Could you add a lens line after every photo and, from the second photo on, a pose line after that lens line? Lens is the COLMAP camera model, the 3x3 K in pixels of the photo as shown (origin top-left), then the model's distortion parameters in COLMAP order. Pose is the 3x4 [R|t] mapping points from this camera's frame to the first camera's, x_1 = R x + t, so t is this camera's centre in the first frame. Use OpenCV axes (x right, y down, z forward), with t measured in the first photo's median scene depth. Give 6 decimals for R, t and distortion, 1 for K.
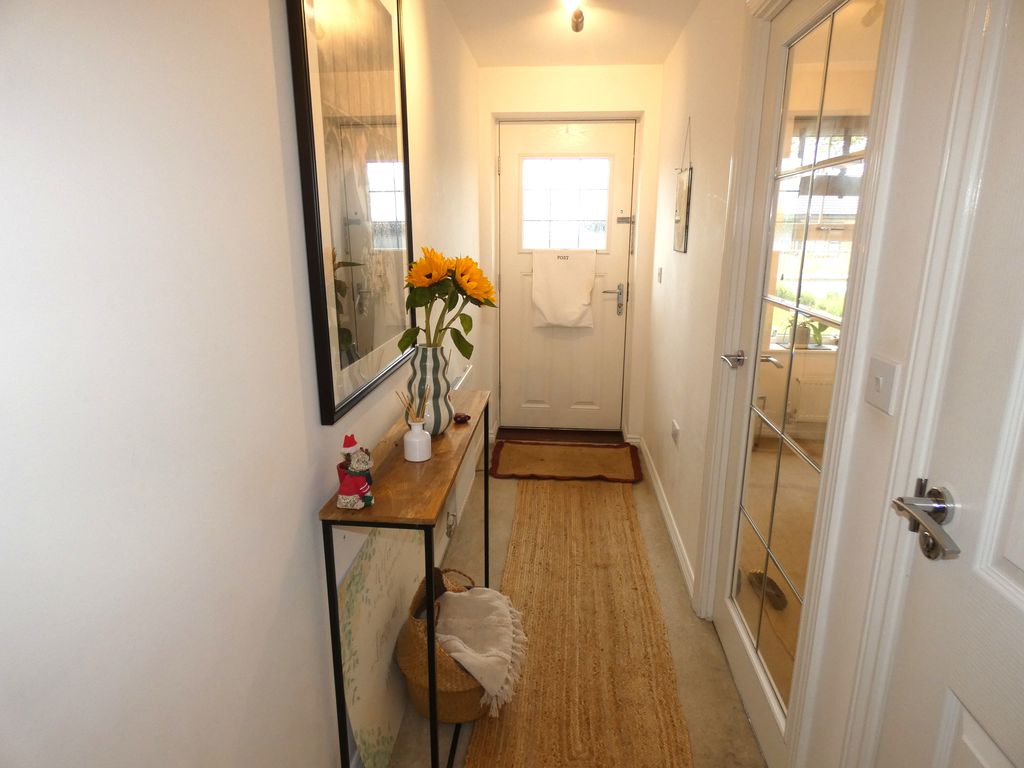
lens RADIAL K [[617.7, 0, 512.0], [0, 617.7, 384.0], [0, 0, 1]] dist [-0.004129, 0.000901]
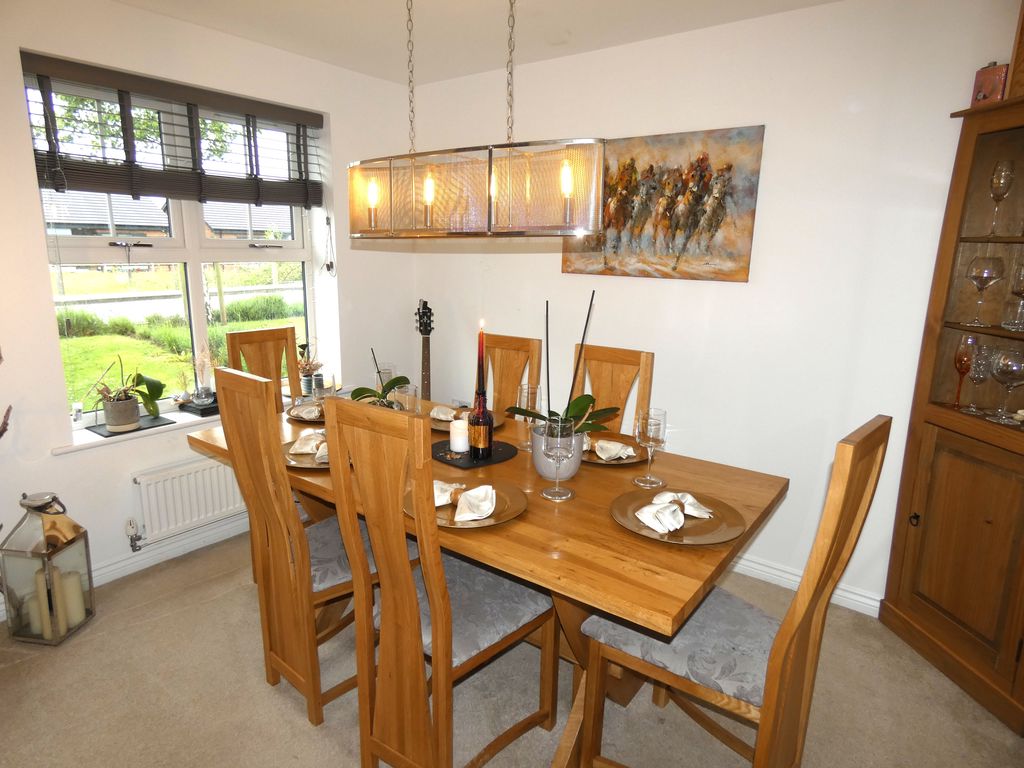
lens RADIAL K [[617.7, 0, 512.0], [0, 617.7, 384.0], [0, 0, 1]] dist [-0.004129, 0.000901]
pose [[0.537969, -0.175251, 0.824546, 0.156959], [0.193301, 0.977733, 0.081692, -0.079282], [-0.820502, 0.115437, 0.559866, 0.297509]]
